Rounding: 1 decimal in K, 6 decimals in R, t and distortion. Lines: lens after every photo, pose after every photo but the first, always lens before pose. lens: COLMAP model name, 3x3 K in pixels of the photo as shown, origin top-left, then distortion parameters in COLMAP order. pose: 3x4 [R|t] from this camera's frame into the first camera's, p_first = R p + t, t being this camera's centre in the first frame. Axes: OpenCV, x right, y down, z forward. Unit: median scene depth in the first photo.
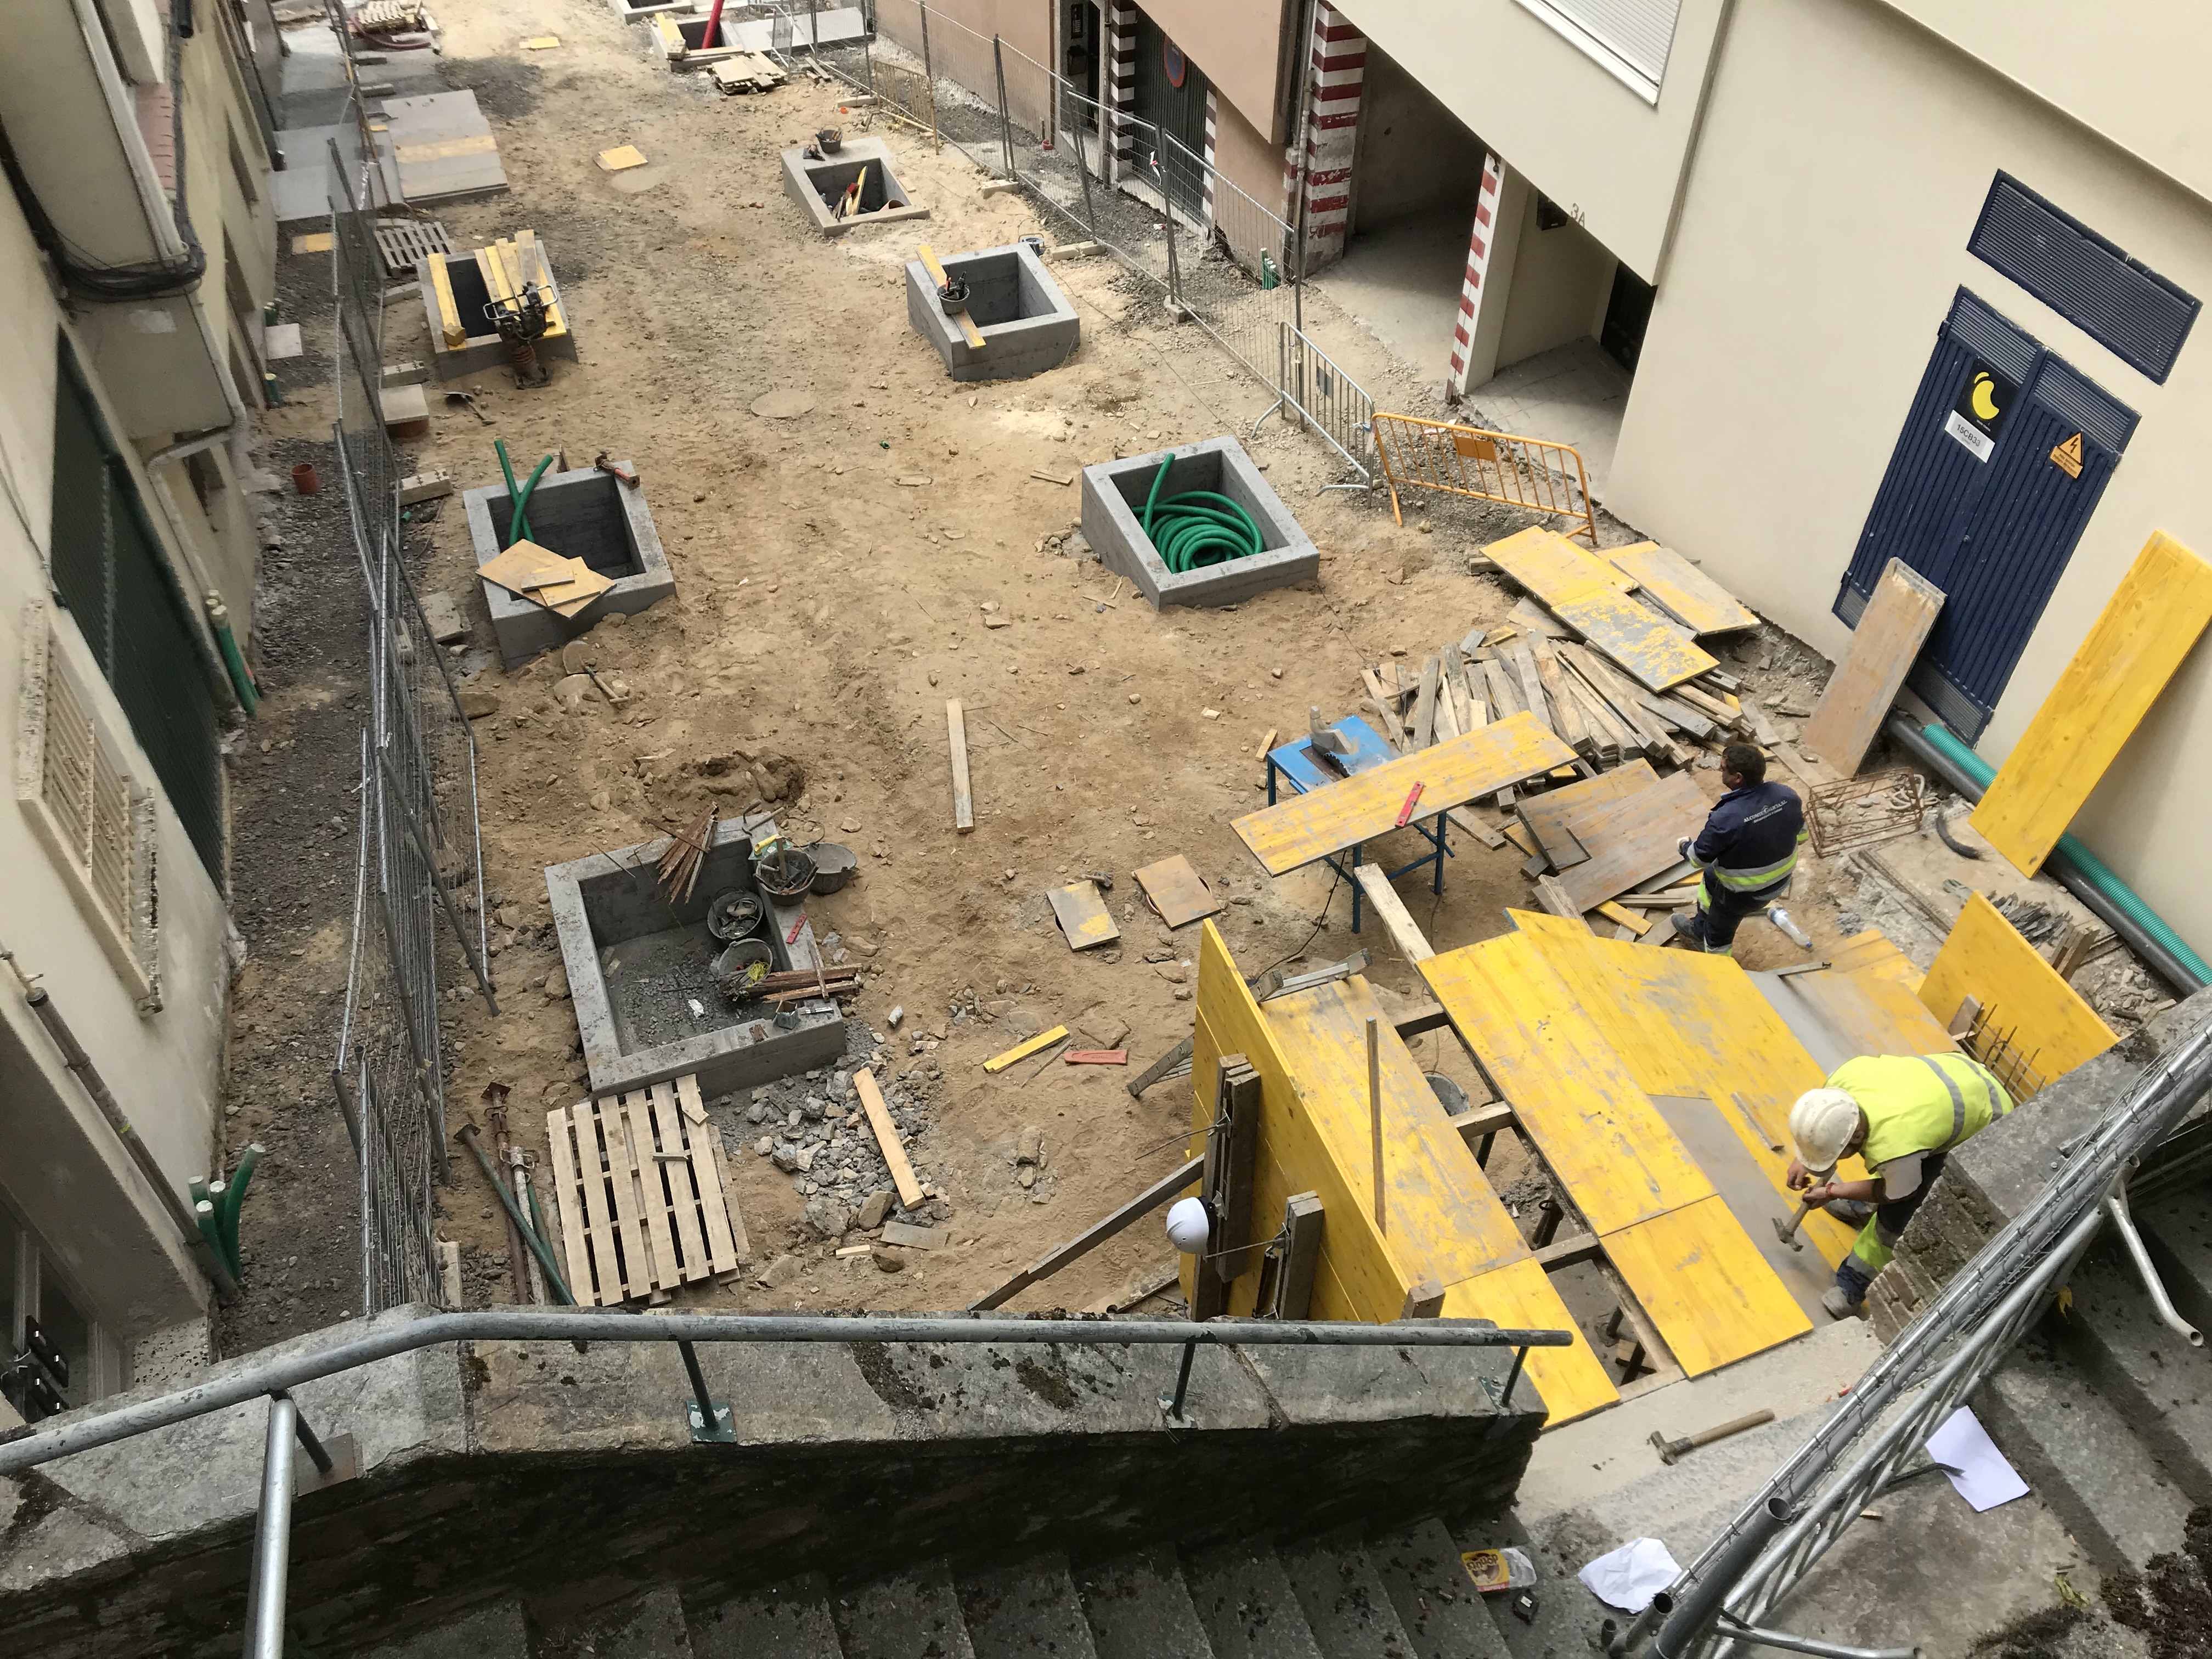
lens RADIAL K [[1783.0, 0, 1094.1], [0, 1783.0, 799.4], [0, 0, 1]] dist [0.037989, -0.037964]
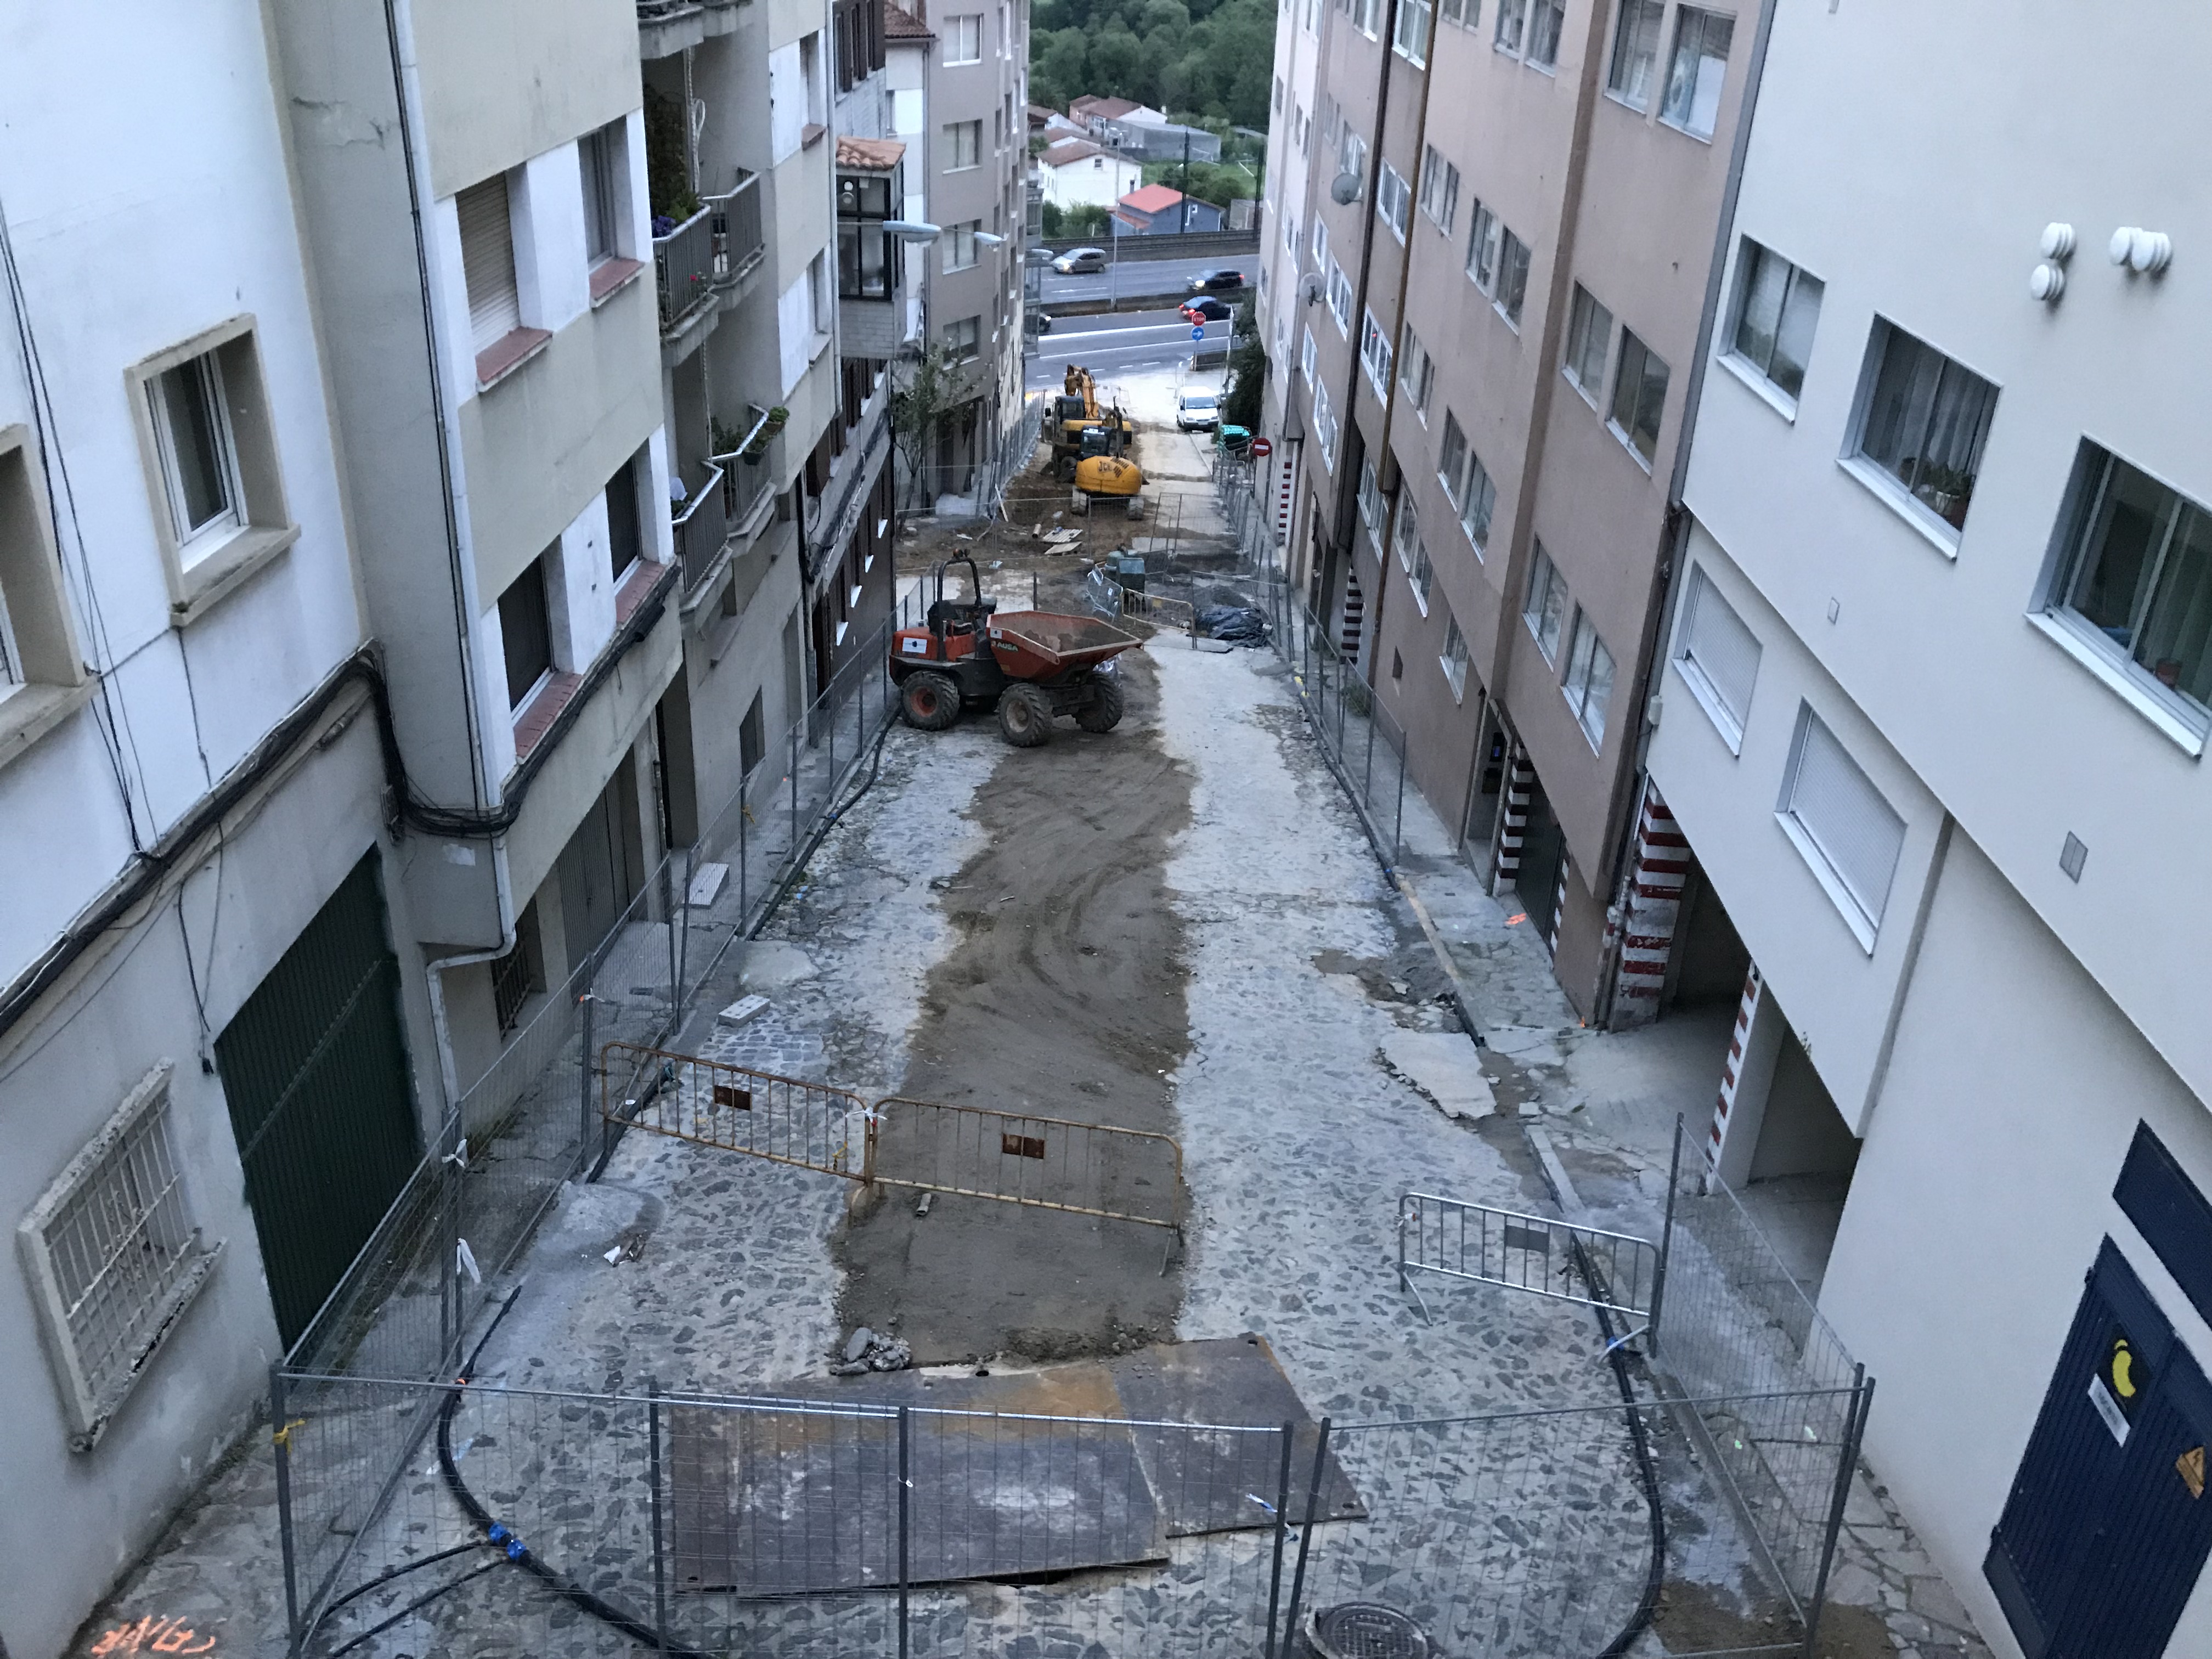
lens RADIAL K [[1783.0, 0, 1116.7], [0, 1783.0, 804.8], [0, 0, 1]] dist [0.037989, -0.037964]
pose [[0.929382, 0.192856, -0.314732, 0.187458], [-0.286160, 0.915028, -0.284316, -0.062278], [0.233156, 0.354302, 0.905598, 0.010122]]
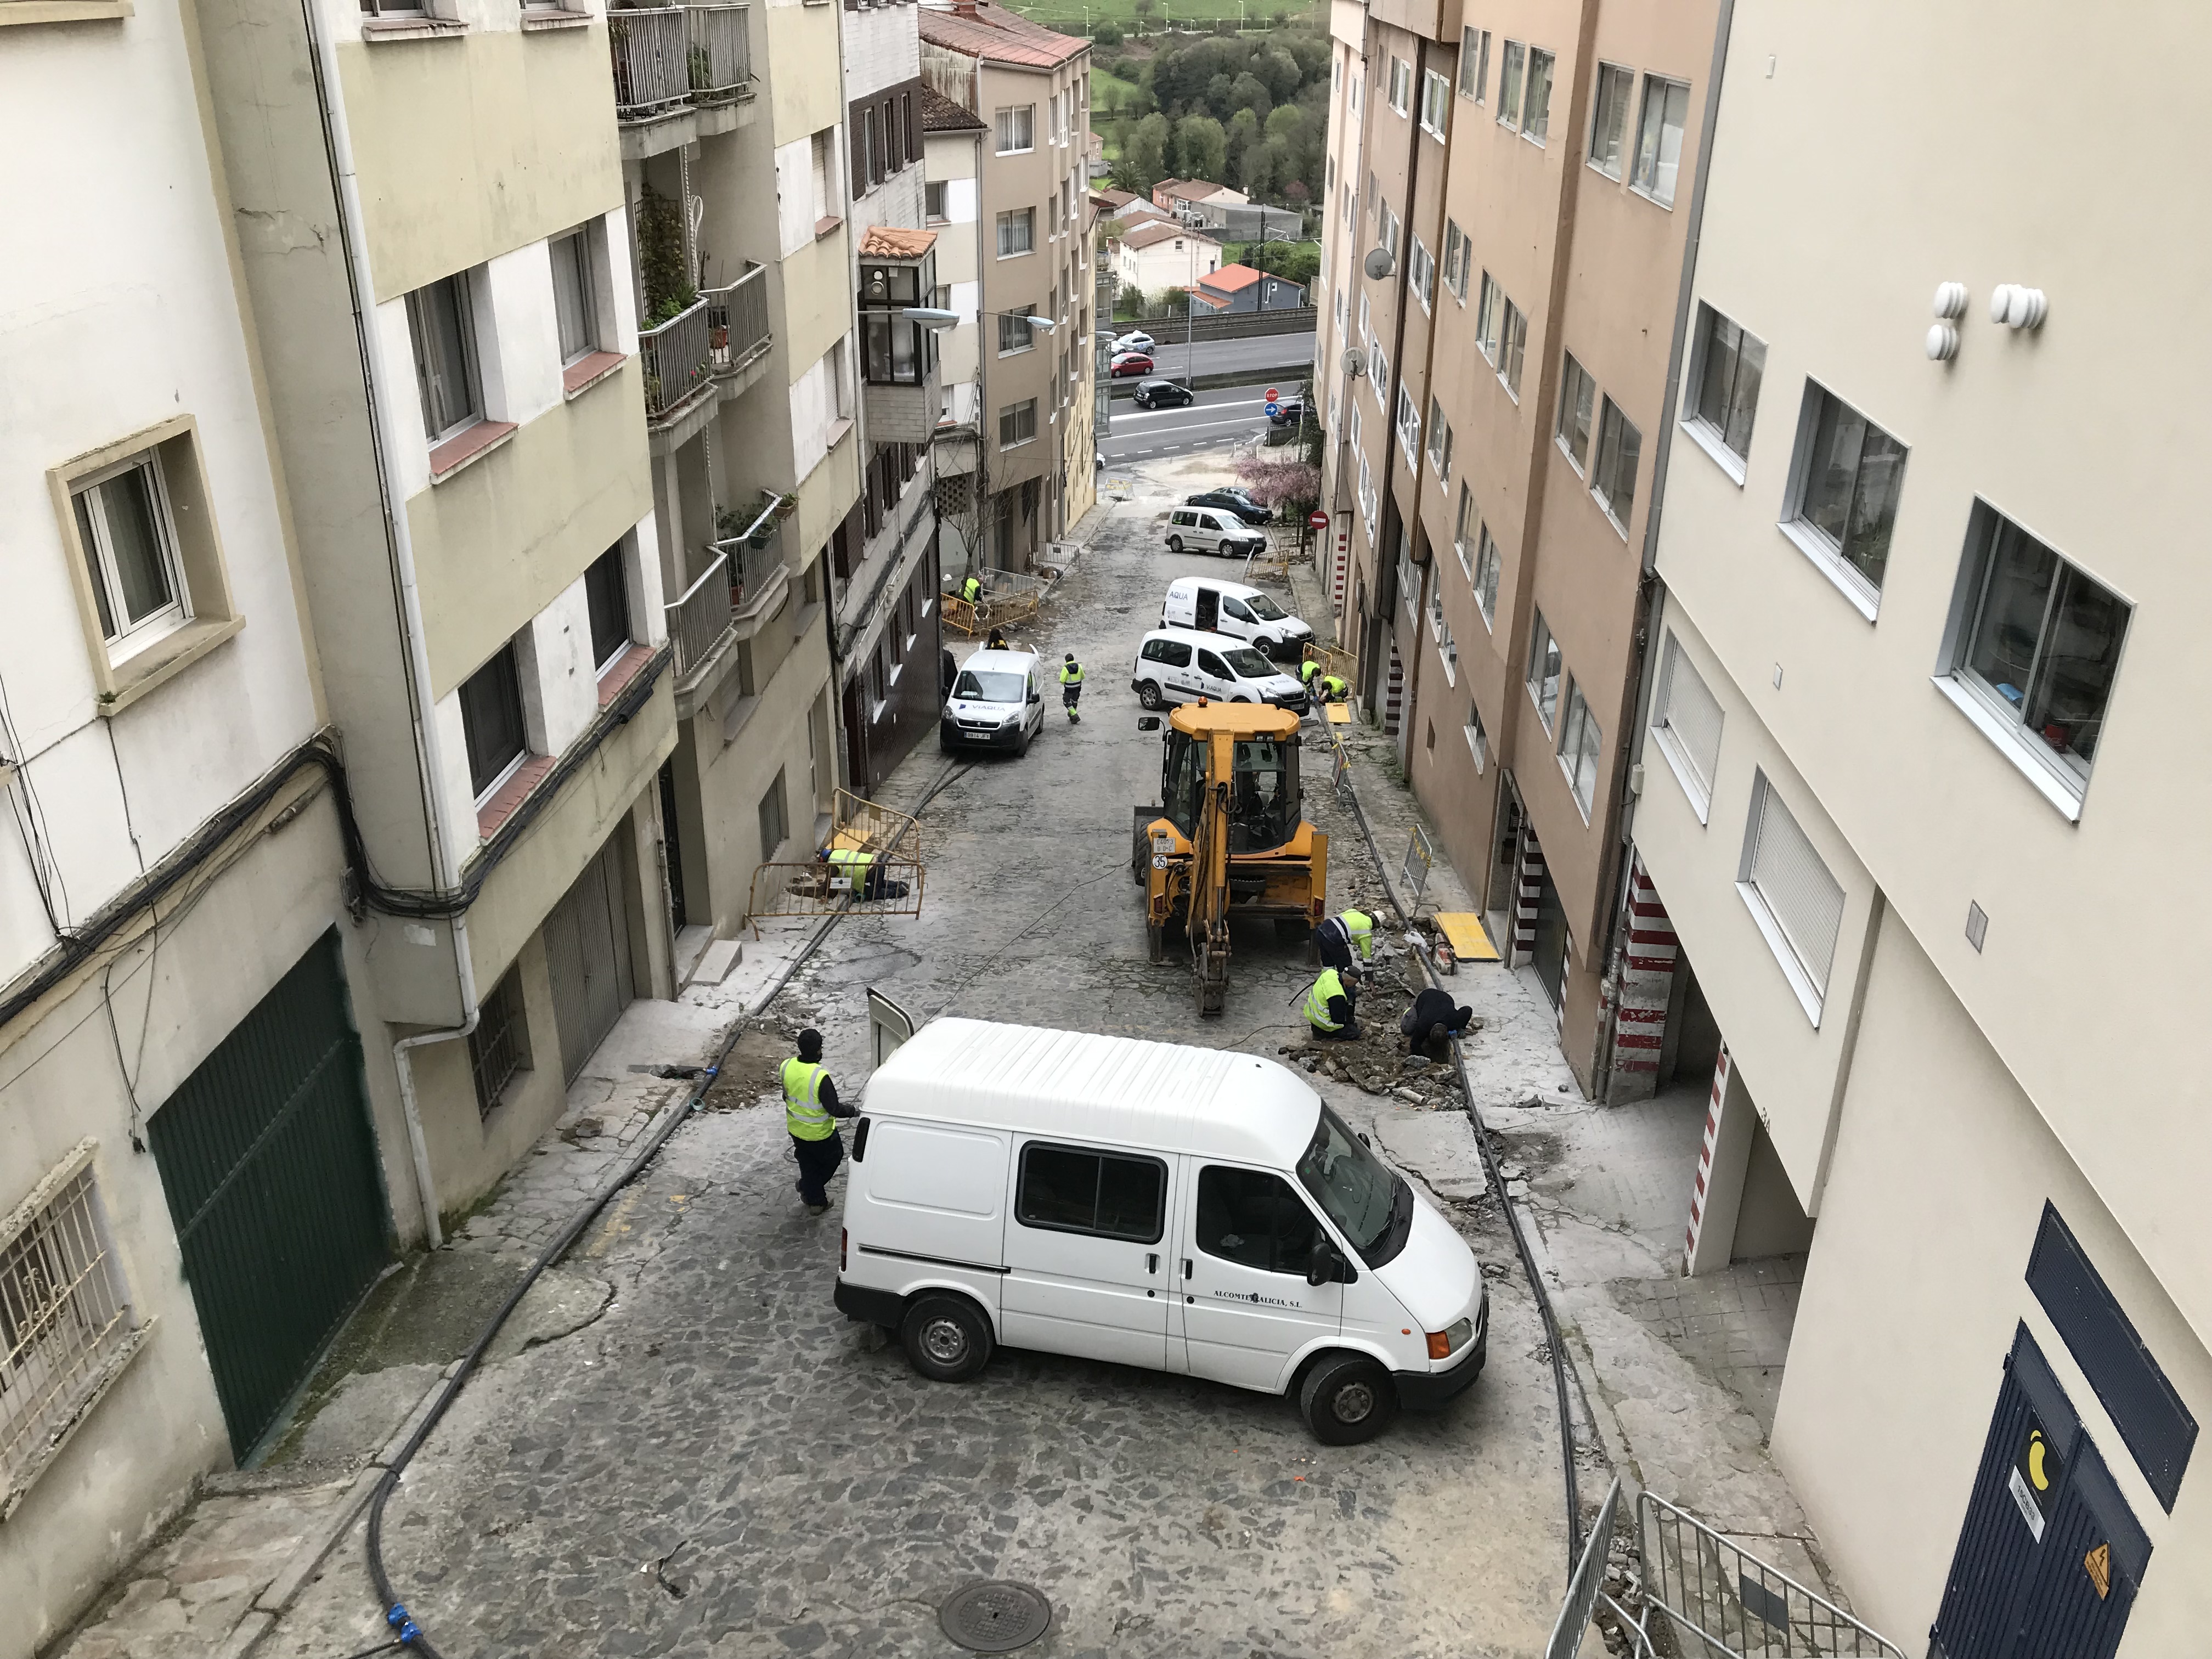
lens RADIAL K [[1783.0, 0, 1114.4], [0, 1783.0, 811.6], [0, 0, 1]] dist [0.037989, -0.037964]
pose [[0.912429, 0.171134, -0.371735, 0.256101], [-0.293392, 0.906815, -0.302667, -0.084281], [0.285298, 0.385226, 0.877614, 0.028717]]
